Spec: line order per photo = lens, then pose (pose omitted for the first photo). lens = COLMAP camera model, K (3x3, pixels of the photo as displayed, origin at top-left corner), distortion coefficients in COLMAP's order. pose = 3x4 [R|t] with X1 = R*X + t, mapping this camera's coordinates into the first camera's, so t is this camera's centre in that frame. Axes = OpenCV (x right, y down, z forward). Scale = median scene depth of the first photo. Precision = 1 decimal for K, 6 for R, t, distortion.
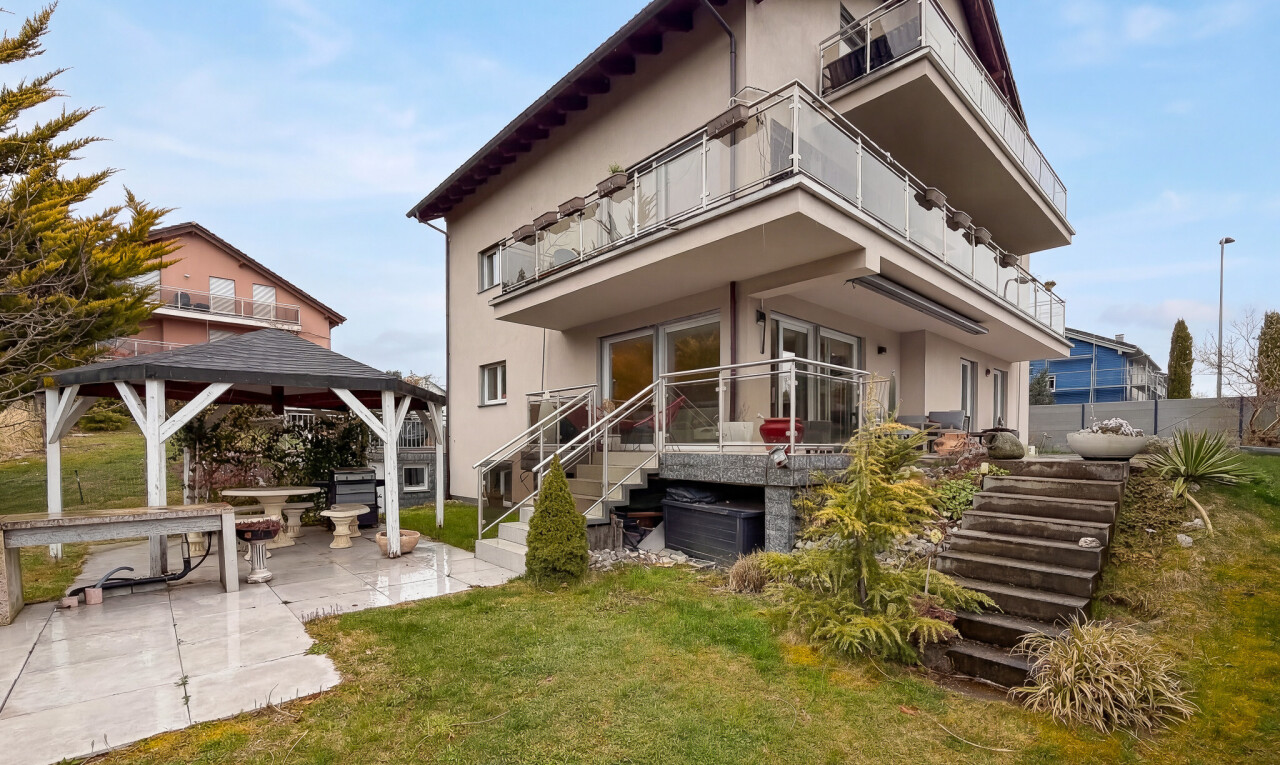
lens RADIAL K [[540.7, 0, 639.6], [0, 540.7, 458.3], [0, 0, 1]] dist [-0.000342, -0.000390]
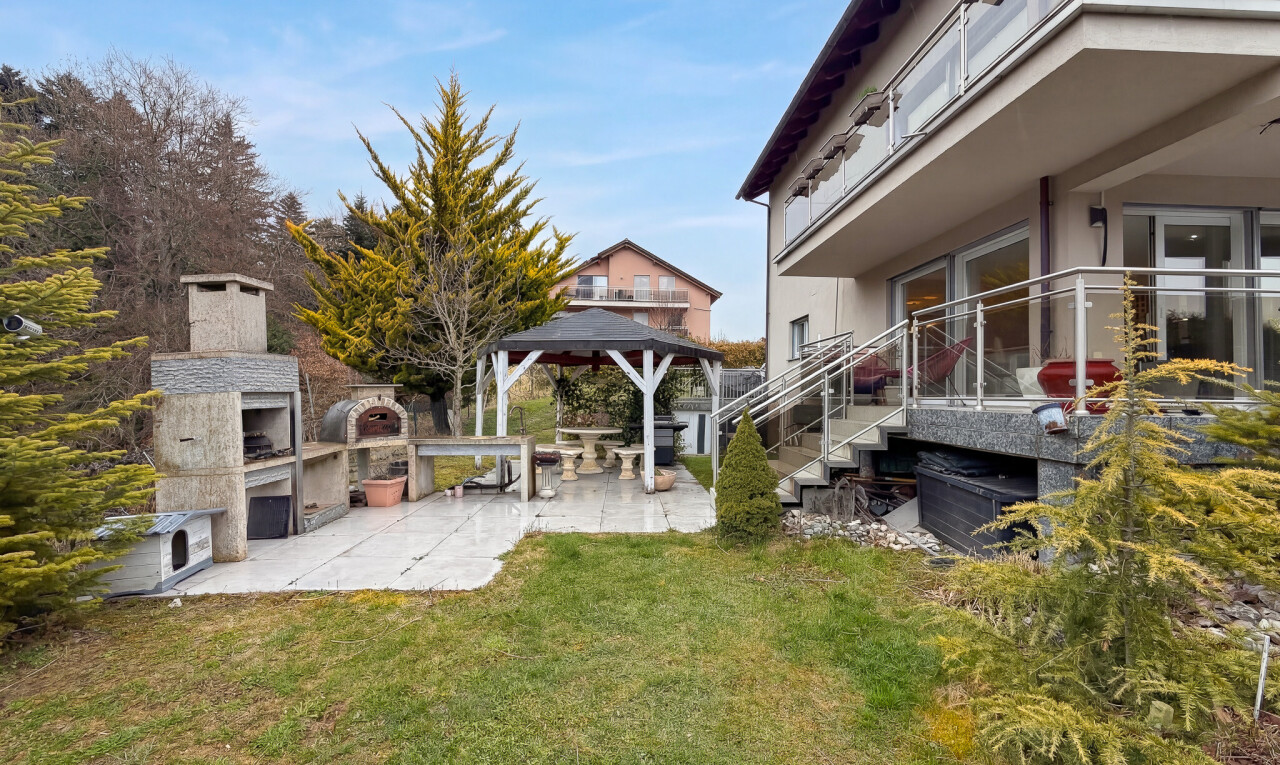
lens RADIAL K [[498.7, 0, 642.1], [0, 498.7, 386.0], [0, 0, 1]] dist [-0.001221, -0.000211]
pose [[0.765235, -0.005581, -0.643726, 0.220946], [-0.025785, 0.998894, -0.039312, -0.003147], [0.643234, 0.046681, 0.764245, 0.165296]]
